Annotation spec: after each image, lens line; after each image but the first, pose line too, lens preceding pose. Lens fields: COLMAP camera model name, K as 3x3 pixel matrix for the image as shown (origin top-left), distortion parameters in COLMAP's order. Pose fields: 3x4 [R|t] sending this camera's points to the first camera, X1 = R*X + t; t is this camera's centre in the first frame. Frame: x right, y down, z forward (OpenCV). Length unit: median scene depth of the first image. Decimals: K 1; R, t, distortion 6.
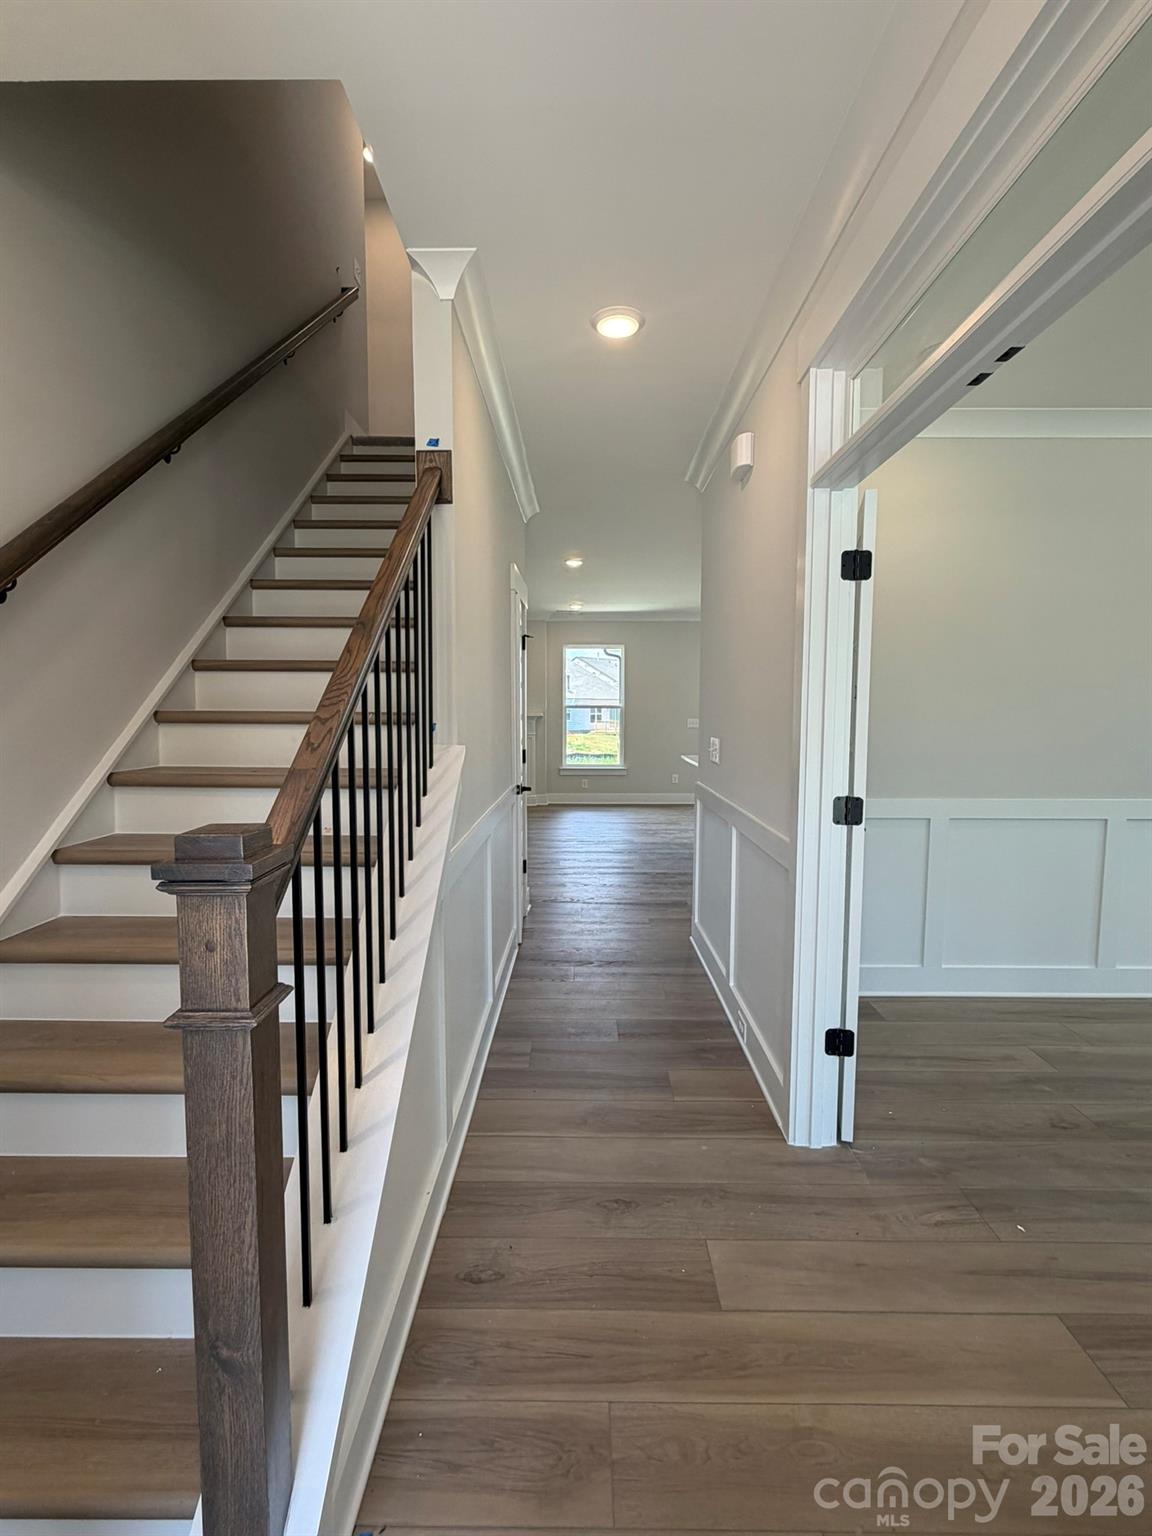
lens RADIAL K [[730.0, 0, 580.4], [0, 730.0, 771.8], [0, 0, 1]] dist [0.002263, 0.001755]
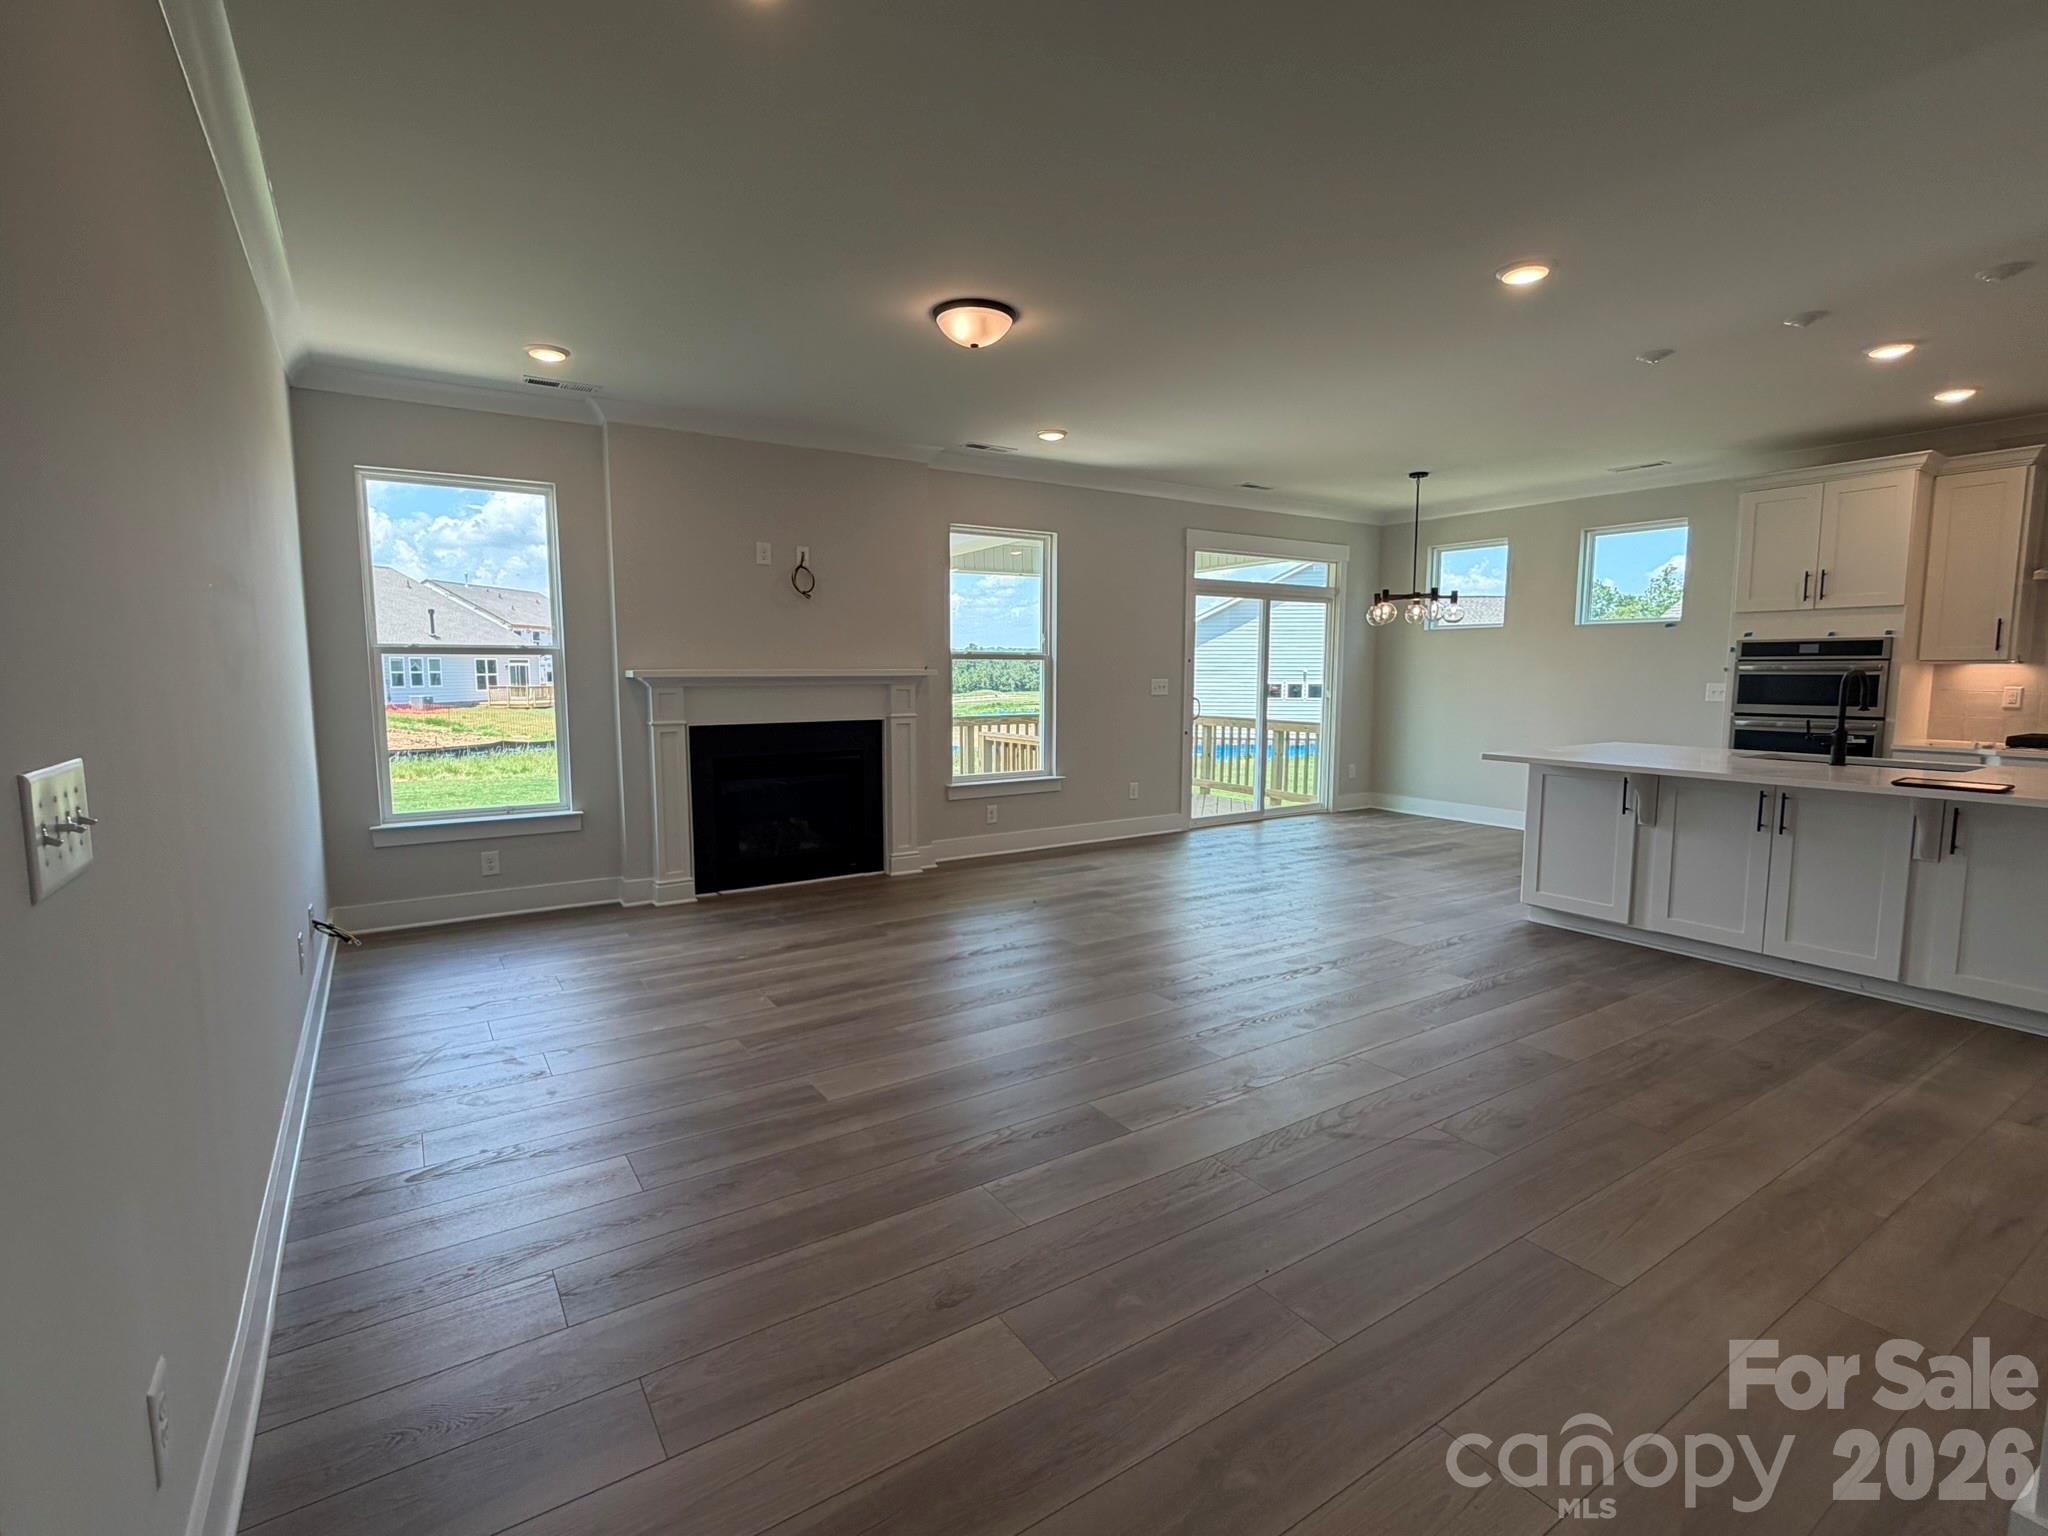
lens RADIAL K [[973.4, 0, 1007.2], [0, 973.4, 771.8], [0, 0, 1]] dist [0.002263, 0.001755]
pose [[0.837376, -0.053132, 0.544039, -0.908999], [0.042845, 0.998583, 0.031577, -0.084218], [-0.544946, -0.003132, 0.838466, 1.202676]]
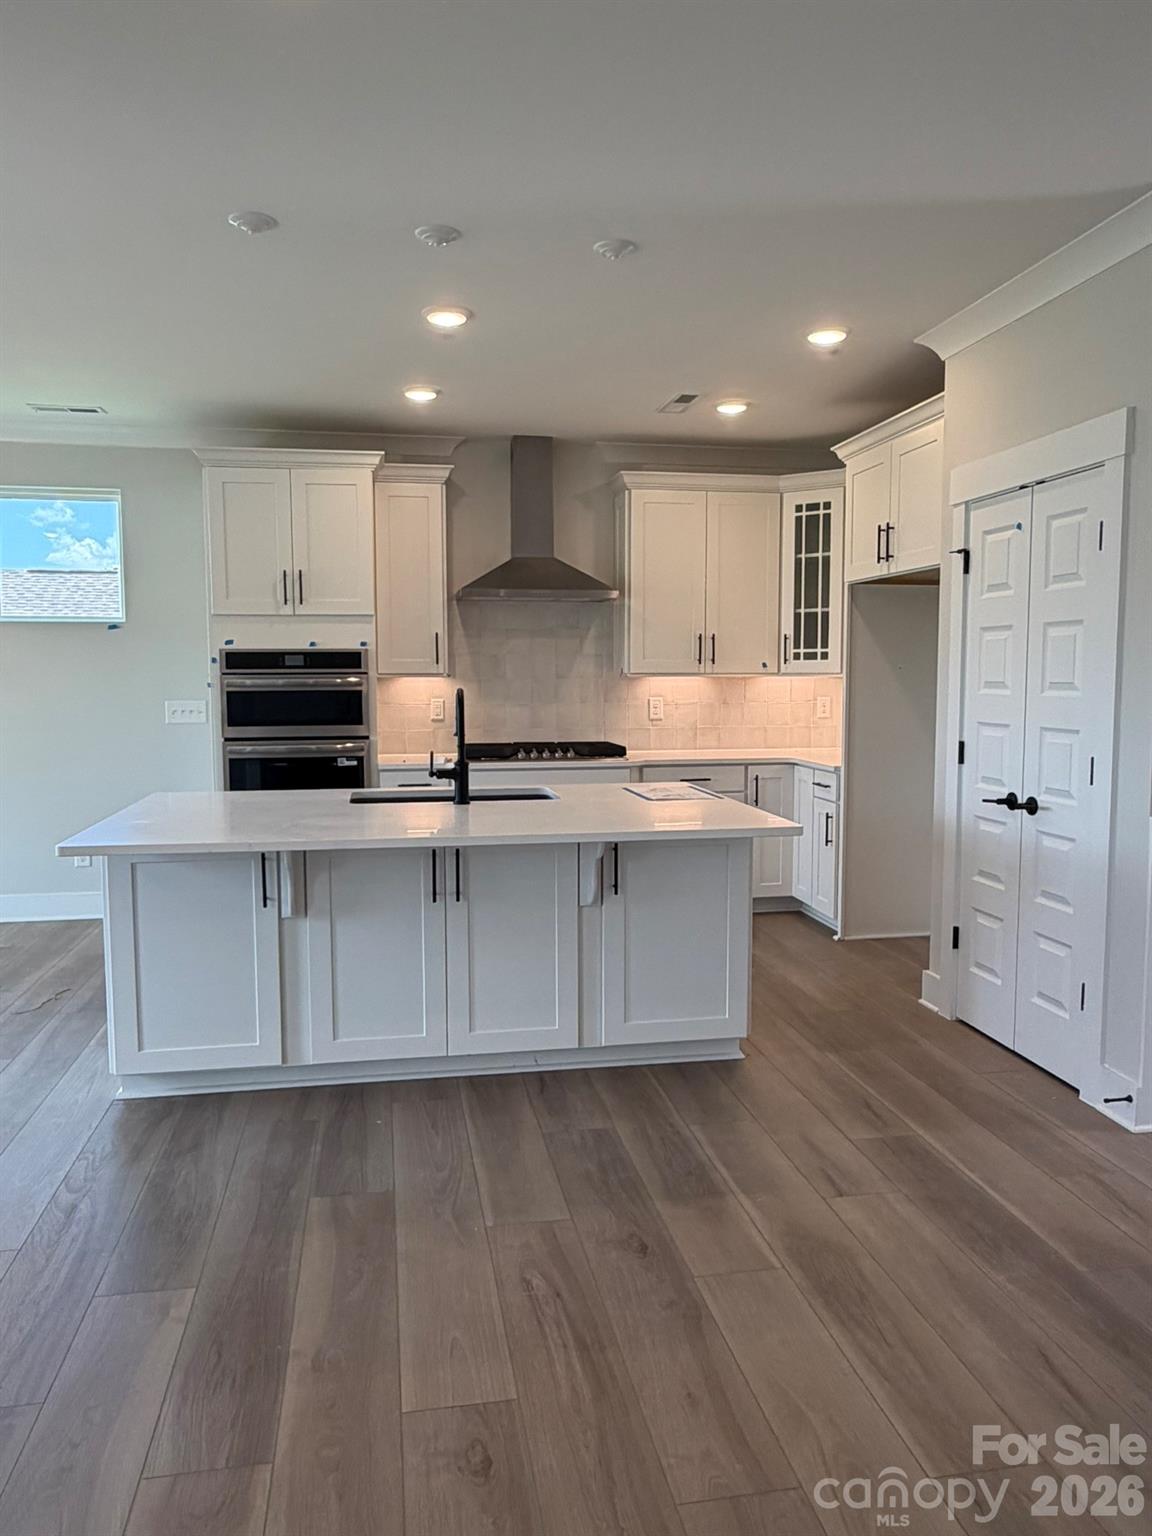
lens RADIAL K [[1084.2, 0, 577.6], [0, 1084.2, 768.2], [0, 0, 1]] dist [0.004413, 0.003222]
pose [[-0.179036, -0.084380, 0.980217, -0.557769], [0.088114, 0.990936, 0.101396, -0.141257], [-0.979889, 0.104525, -0.169978, 1.658428]]
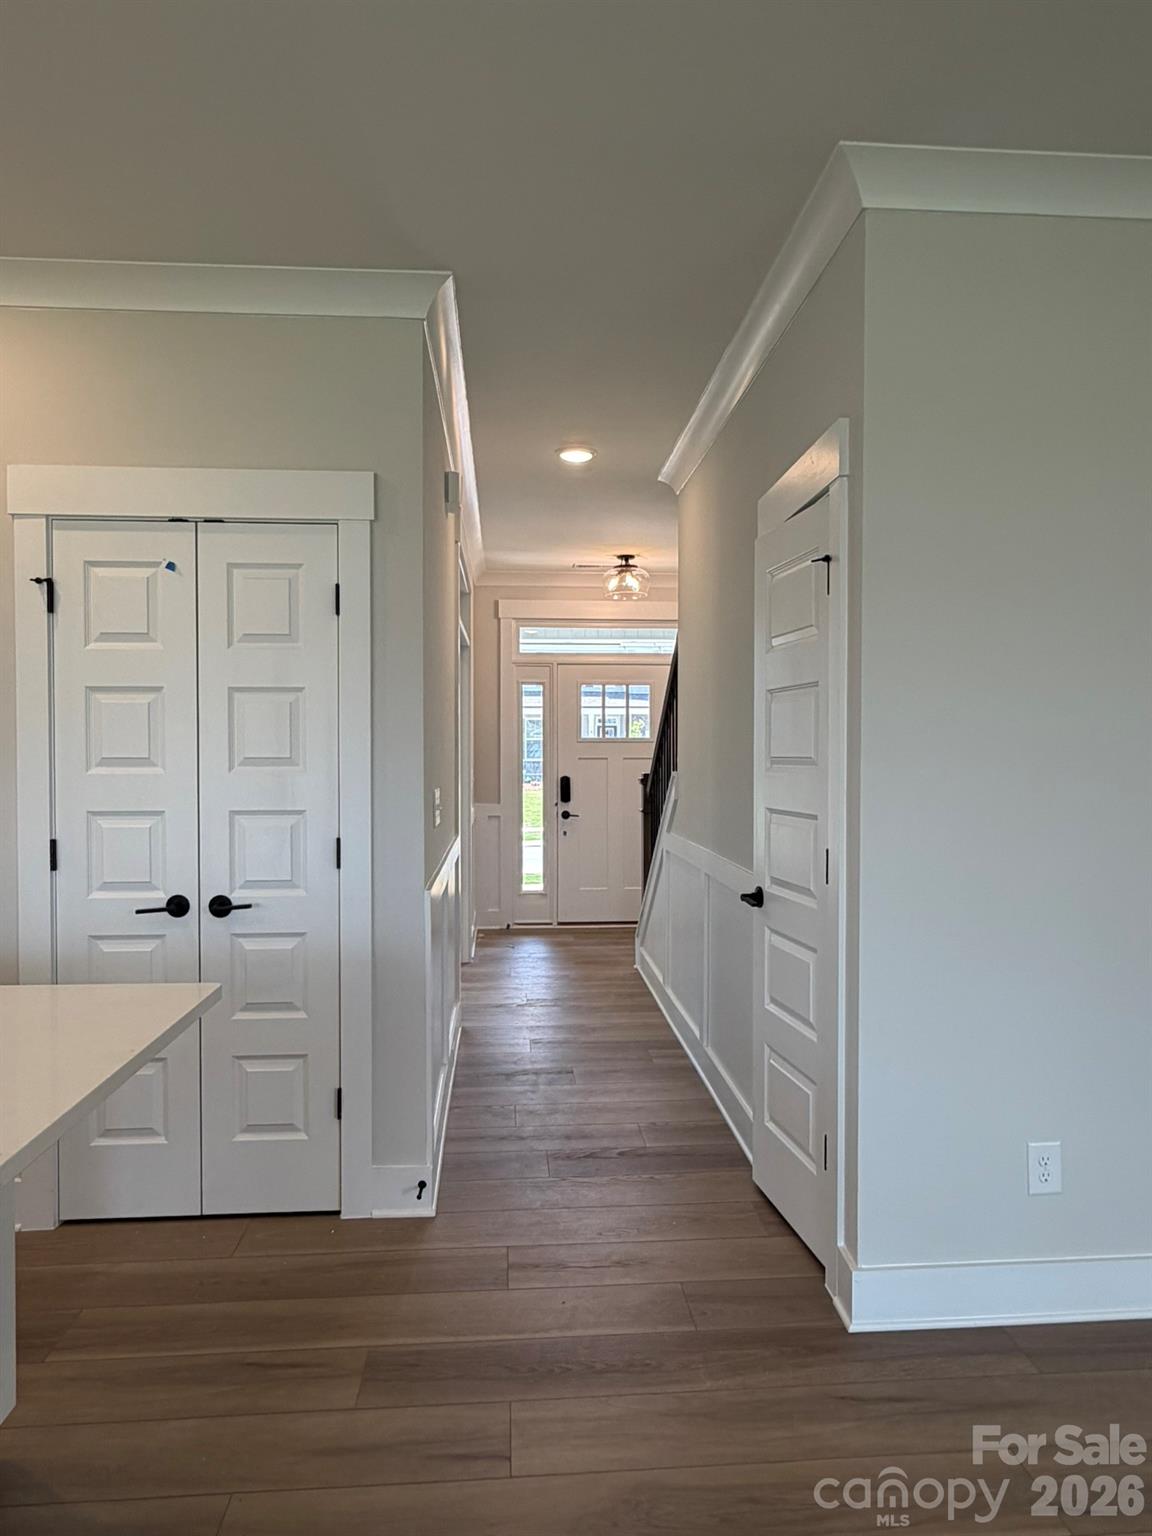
lens RADIAL K [[996.6, 0, 583.4], [0, 996.6, 773.2], [0, 0, 1]] dist [-0.000453, -0.003551]
pose [[-0.996925, 0.004415, -0.078240, 0.113109], [-0.003762, 0.994564, 0.104056, -0.149591], [0.078274, 0.104031, -0.991489, 1.843314]]
